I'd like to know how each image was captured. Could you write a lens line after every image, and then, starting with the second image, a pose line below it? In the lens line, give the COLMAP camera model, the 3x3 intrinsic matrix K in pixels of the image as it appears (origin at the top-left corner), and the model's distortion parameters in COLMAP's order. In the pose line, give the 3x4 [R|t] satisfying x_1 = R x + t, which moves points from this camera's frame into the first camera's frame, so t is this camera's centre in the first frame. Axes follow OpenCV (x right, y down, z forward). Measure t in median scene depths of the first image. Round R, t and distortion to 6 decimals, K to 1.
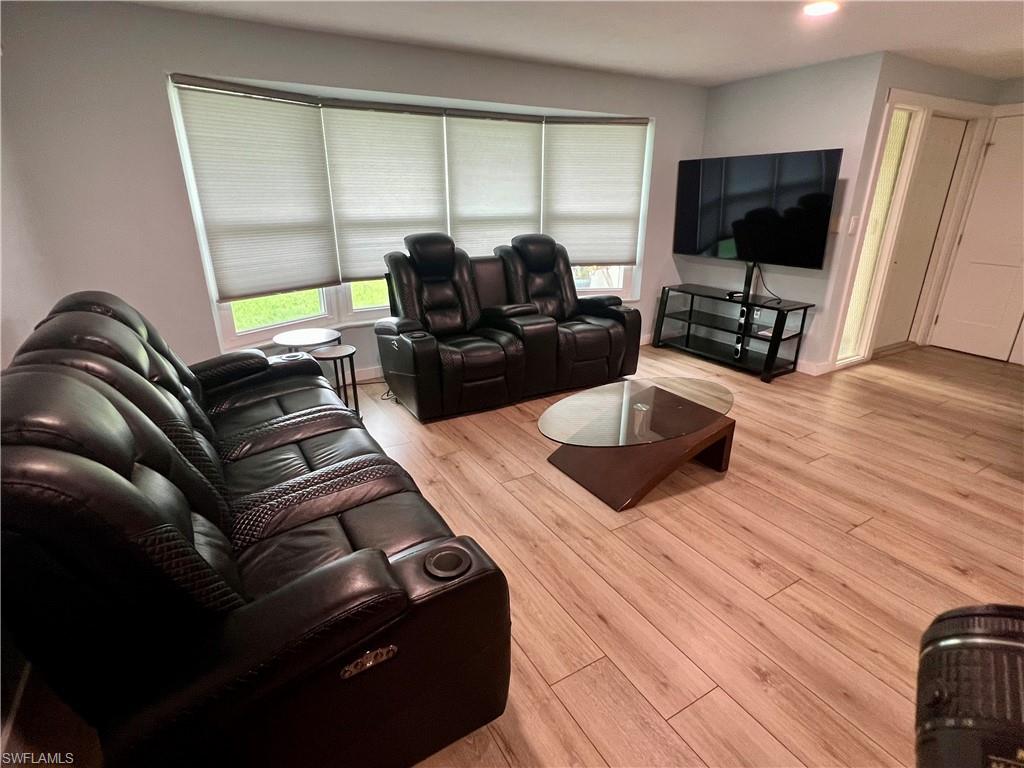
lens RADIAL K [[518.4, 0, 511.1], [0, 518.4, 381.8], [0, 0, 1]] dist [0.003292, 0.000308]
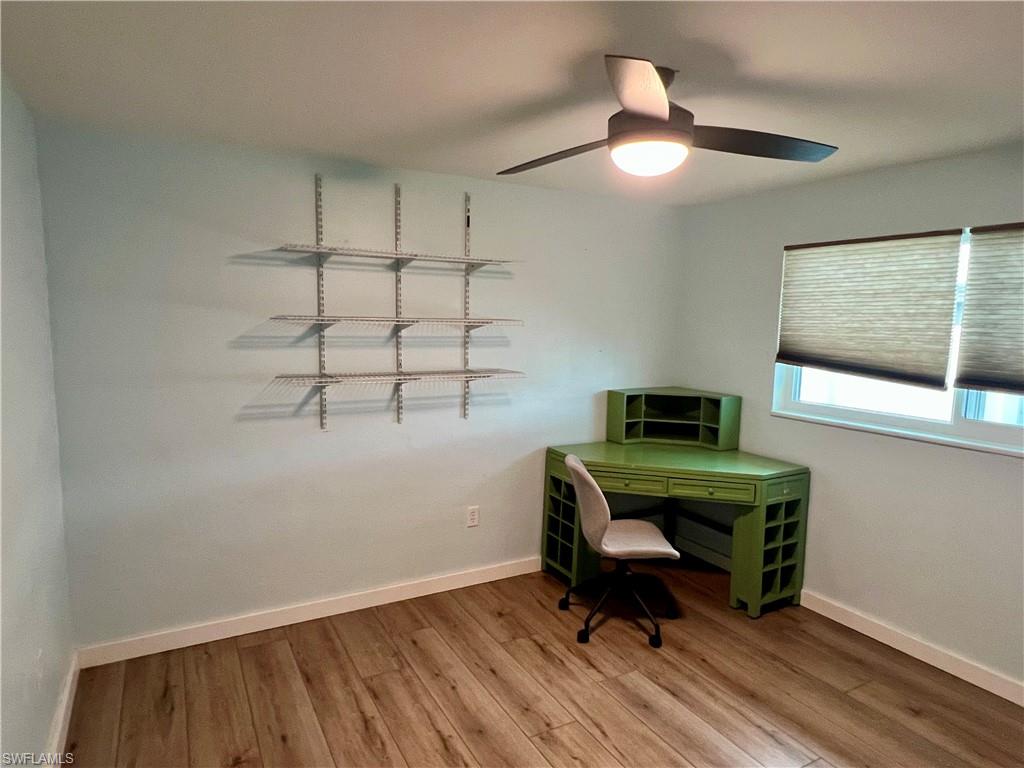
lens RADIAL K [[602.3, 0, 511.0], [0, 602.3, 386.3], [0, 0, 1]] dist [-0.000894, -0.000196]
pose [[0.999553, 0.024013, -0.017807, 0.204639], [-0.027696, 0.968053, -0.249210, 0.136302], [0.011253, 0.249592, 0.968286, -0.516029]]
